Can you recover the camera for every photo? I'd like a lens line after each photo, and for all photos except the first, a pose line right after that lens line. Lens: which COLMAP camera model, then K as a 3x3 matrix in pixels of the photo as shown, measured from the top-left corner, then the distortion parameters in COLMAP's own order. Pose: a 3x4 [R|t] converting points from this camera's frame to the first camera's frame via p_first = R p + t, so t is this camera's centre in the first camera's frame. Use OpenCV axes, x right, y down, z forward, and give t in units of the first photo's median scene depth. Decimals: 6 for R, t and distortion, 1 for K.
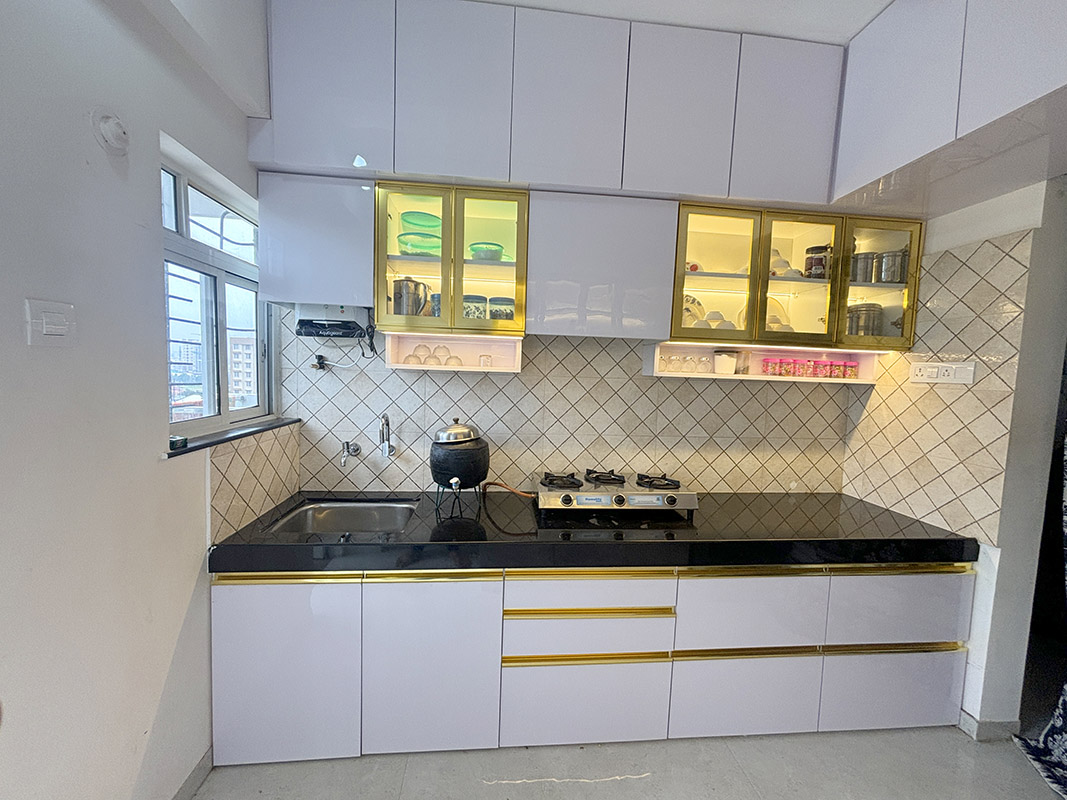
lens RADIAL K [[429.3, 0, 533.5], [0, 429.3, 400.0], [0, 0, 1]] dist [0.002541, 0.000050]
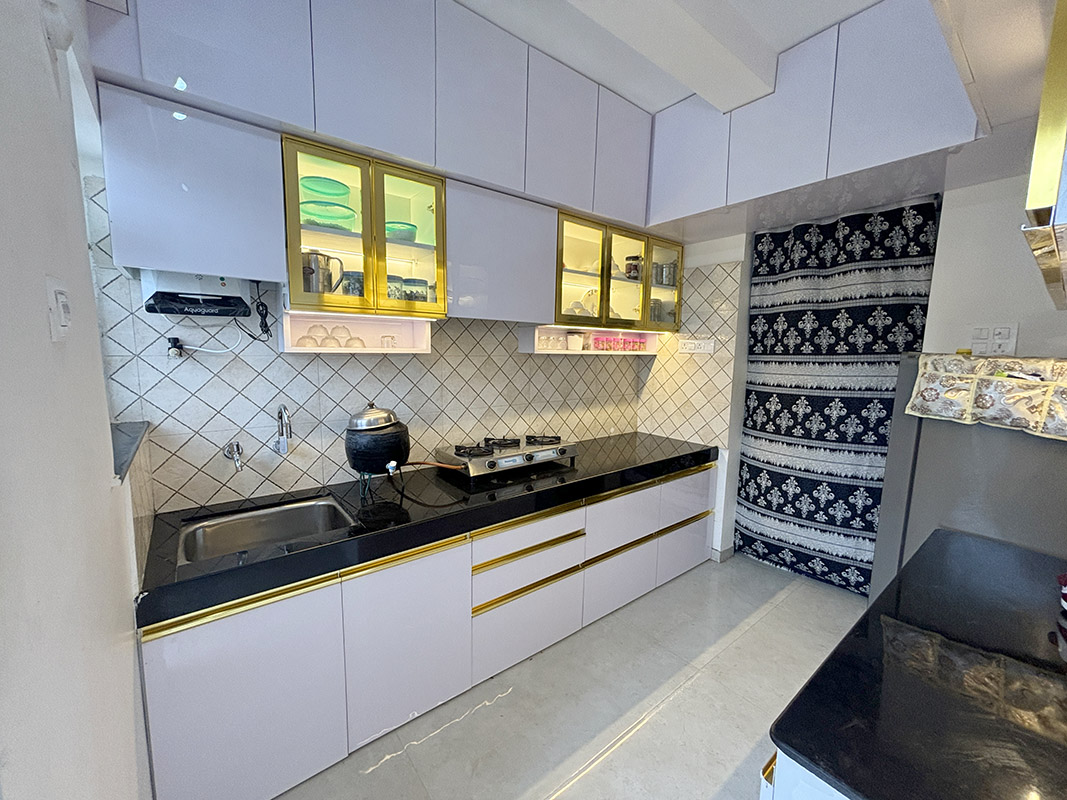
lens RADIAL K [[429.3, 0, 533.5], [0, 429.3, 400.0], [0, 0, 1]] dist [0.002541, 0.000050]
pose [[0.840731, -0.085213, 0.534706, -0.397087], [0.051283, 0.995631, 0.078034, -0.020605], [-0.539019, -0.038185, 0.841428, -0.009454]]
